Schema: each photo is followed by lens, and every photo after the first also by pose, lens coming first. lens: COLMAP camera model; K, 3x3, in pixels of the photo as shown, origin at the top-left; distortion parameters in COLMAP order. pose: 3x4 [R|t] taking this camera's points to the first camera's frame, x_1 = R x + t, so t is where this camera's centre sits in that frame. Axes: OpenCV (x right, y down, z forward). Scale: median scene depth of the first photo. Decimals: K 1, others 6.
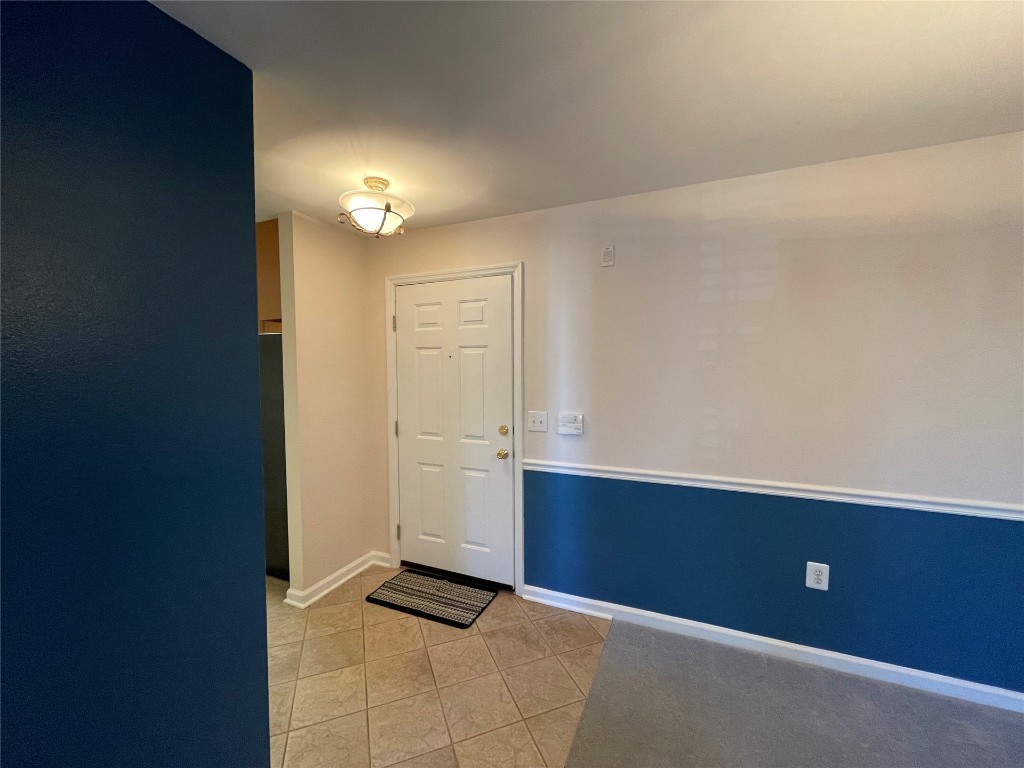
lens RADIAL K [[417.5, 0, 510.8], [0, 417.5, 384.0], [0, 0, 1]] dist [0.000026, -0.000406]
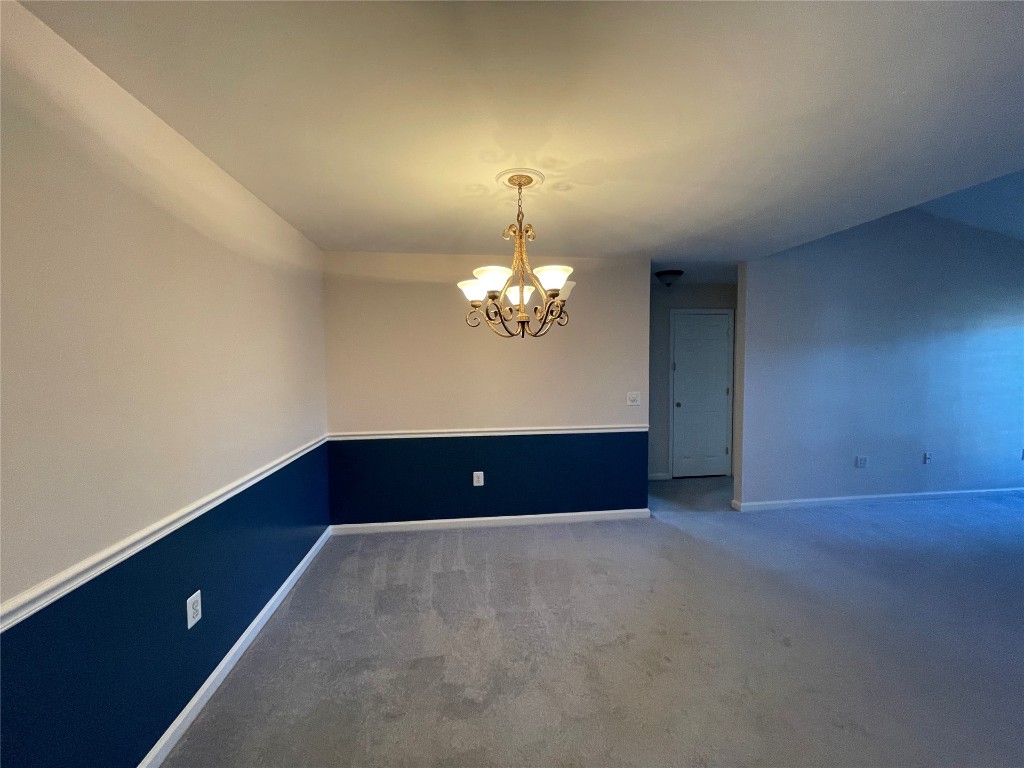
lens RADIAL K [[417.5, 0, 507.6], [0, 417.5, 382.5], [0, 0, 1]] dist [0.000026, -0.000406]
pose [[-0.508524, -0.036625, 0.860268, -0.262899], [0.047306, 0.996398, 0.070385, -0.034937], [-0.859747, 0.076489, -0.504960, 0.663189]]
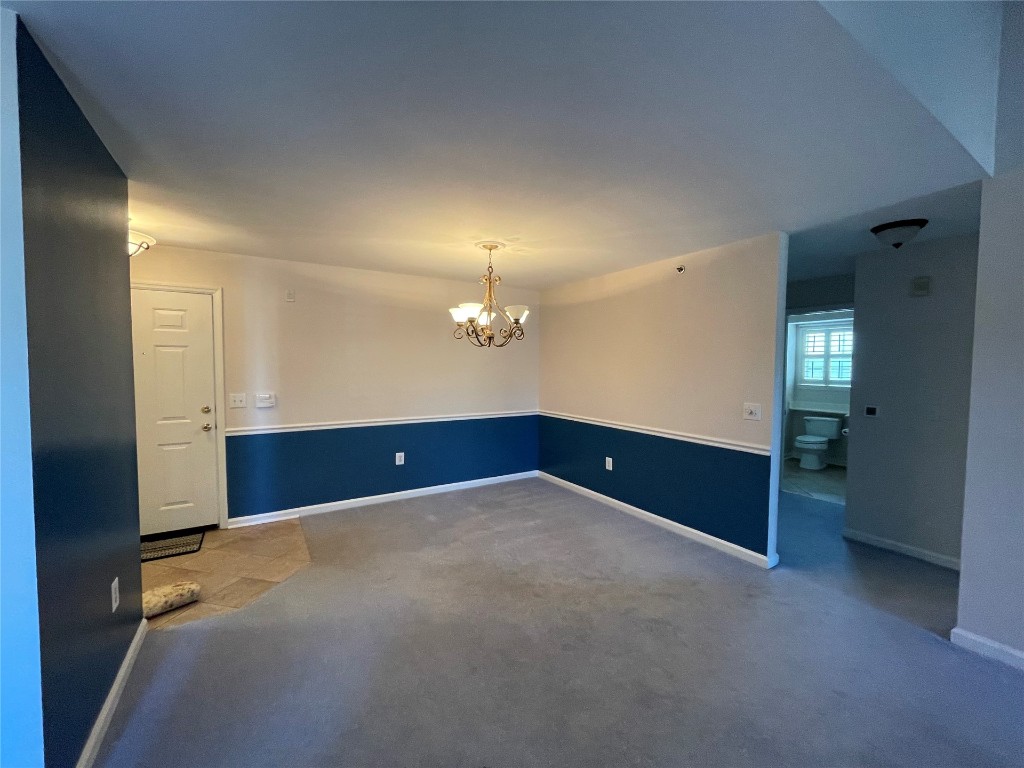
lens RADIAL K [[417.5, 0, 514.2], [0, 417.5, 380.8], [0, 0, 1]] dist [0.000026, -0.000406]
pose [[0.561992, -0.024262, 0.826787, -0.584387], [0.026388, 0.999587, 0.011396, 0.029379], [-0.826722, 0.015413, 0.562400, -0.590362]]
